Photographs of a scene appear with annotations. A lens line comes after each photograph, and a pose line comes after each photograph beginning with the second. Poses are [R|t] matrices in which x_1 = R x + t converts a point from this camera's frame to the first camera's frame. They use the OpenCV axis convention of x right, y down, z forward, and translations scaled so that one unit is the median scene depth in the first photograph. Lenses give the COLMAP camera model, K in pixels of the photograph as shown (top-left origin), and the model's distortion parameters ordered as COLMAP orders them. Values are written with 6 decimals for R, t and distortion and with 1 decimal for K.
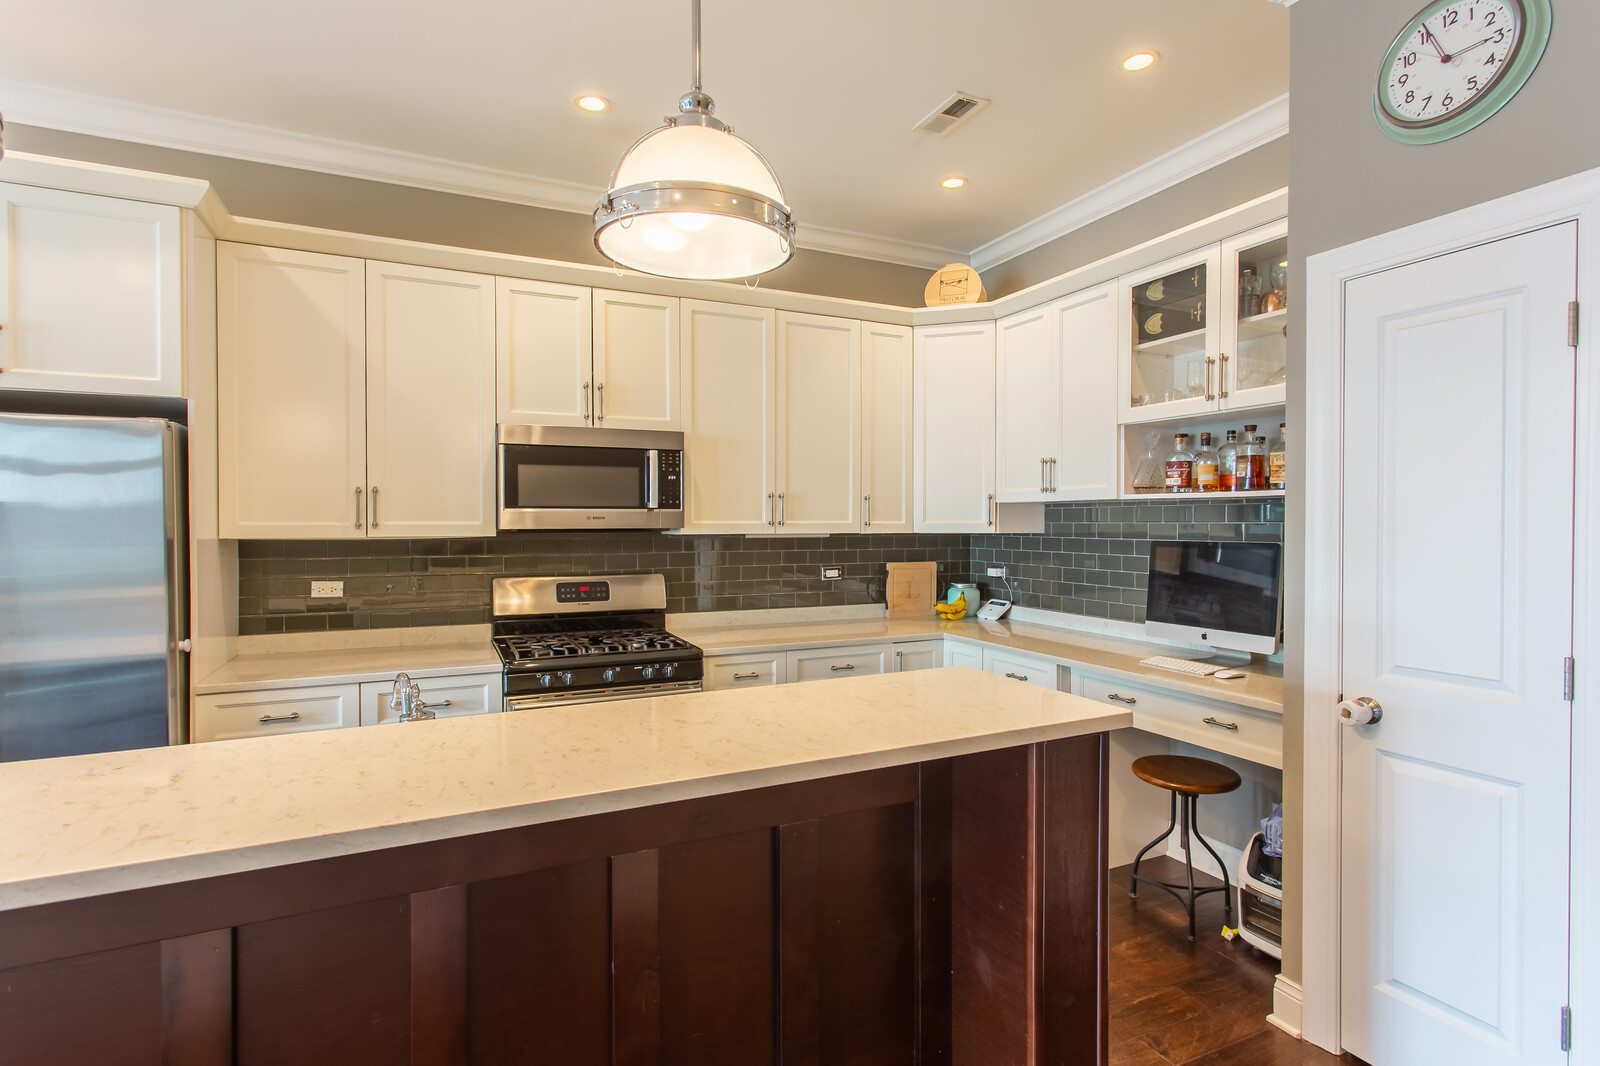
lens RADIAL K [[762.5, 0, 789.3], [0, 762.5, 536.6], [0, 0, 1]] dist [0.004864, 0.002307]
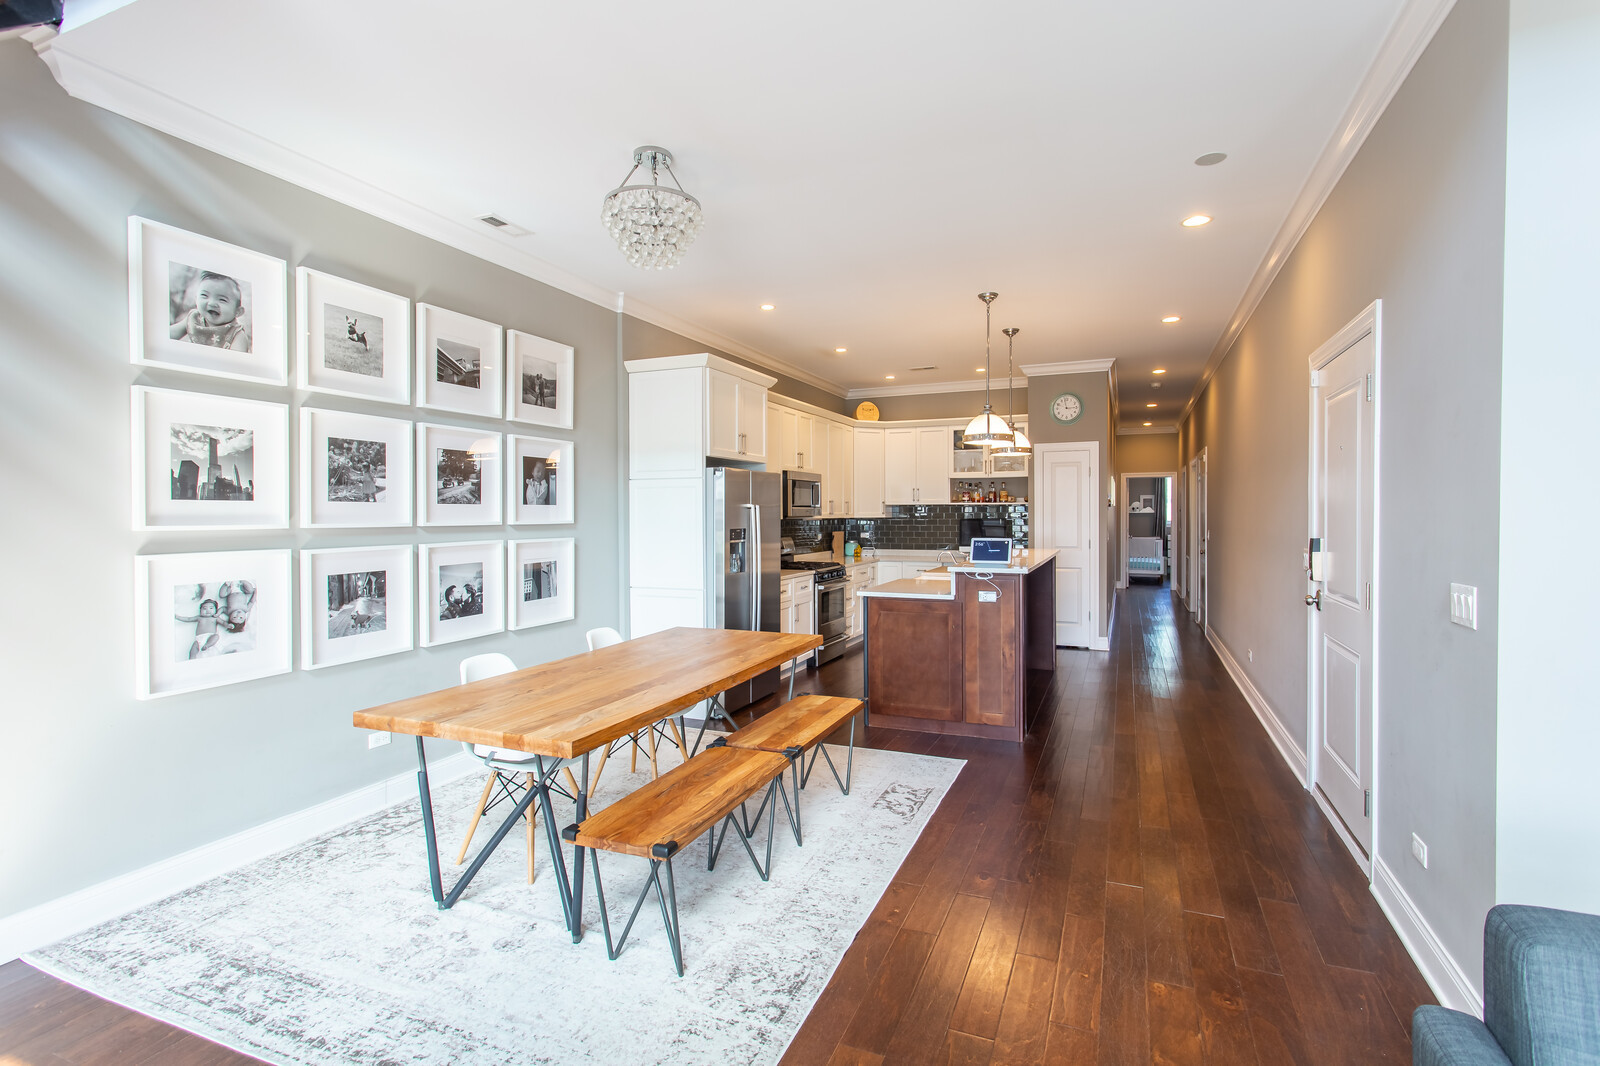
lens RADIAL K [[762.5, 0, 804.8], [0, 762.5, 519.8], [0, 0, 1]] dist [0.004864, 0.002307]
pose [[0.733626, -0.008339, 0.679502, -1.912482], [0.017893, 0.999815, -0.007048, 0.018576], [-0.679318, 0.017329, 0.733639, -0.720640]]
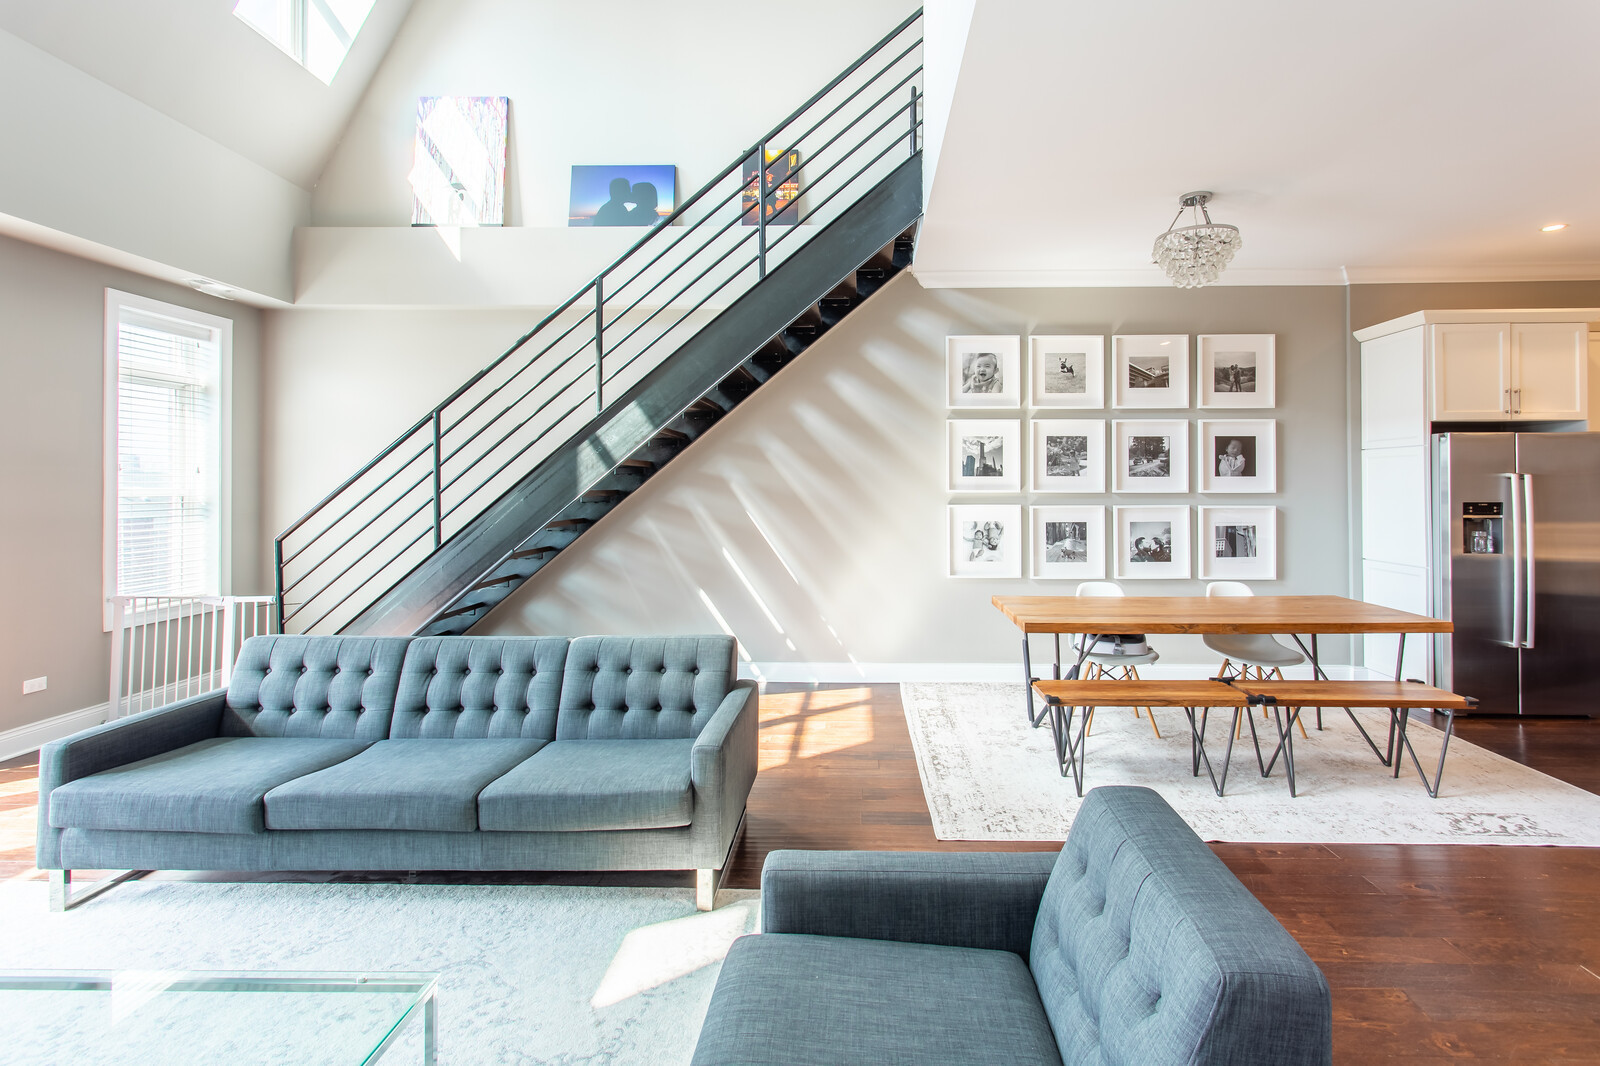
lens RADIAL K [[762.5, 0, 835.7], [0, 762.5, 475.6], [0, 0, 1]] dist [0.004864, 0.002307]
pose [[0.899188, -0.005030, -0.437534, -1.322500], [-0.007936, 0.999582, -0.027803, 0.023677], [0.437491, 0.028473, 0.898772, -1.255084]]
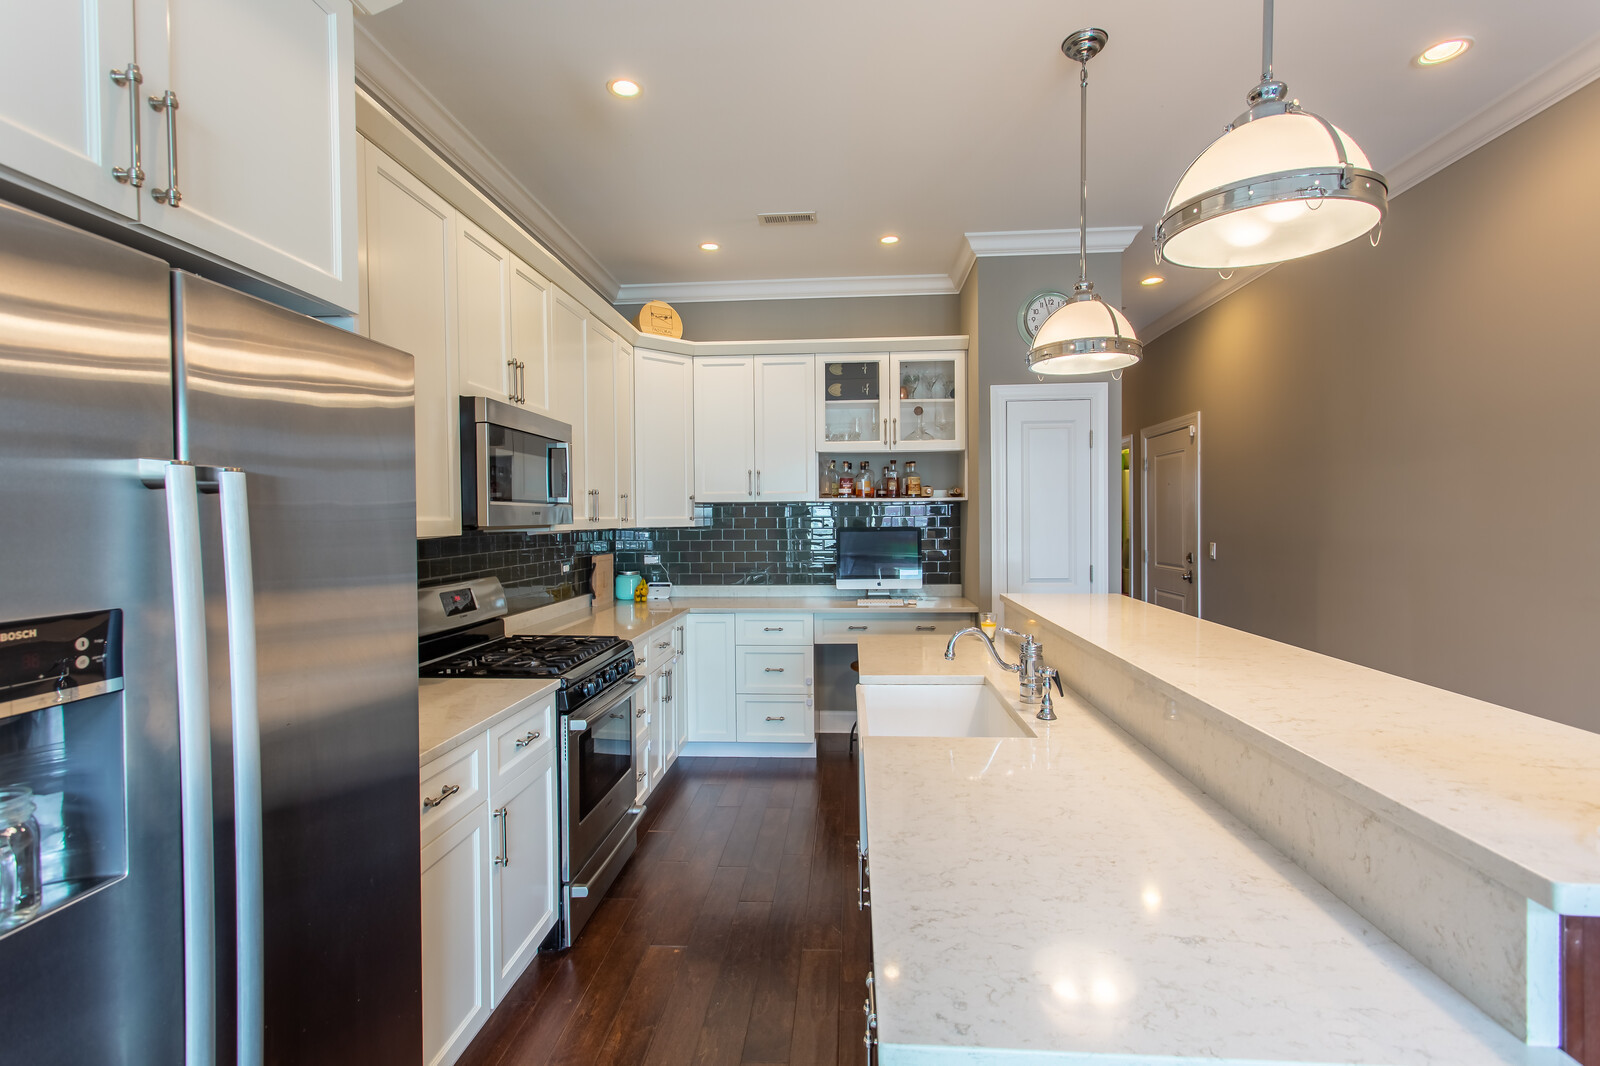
lens RADIAL K [[762.5, 0, 774.8], [0, 762.5, 530.3], [0, 0, 1]] dist [0.004864, 0.002307]
pose [[0.502698, -0.017039, 0.864294, -0.926010], [0.025796, 0.999656, 0.004704, -0.001263], [-0.864077, 0.019931, 0.502964, 0.323756]]
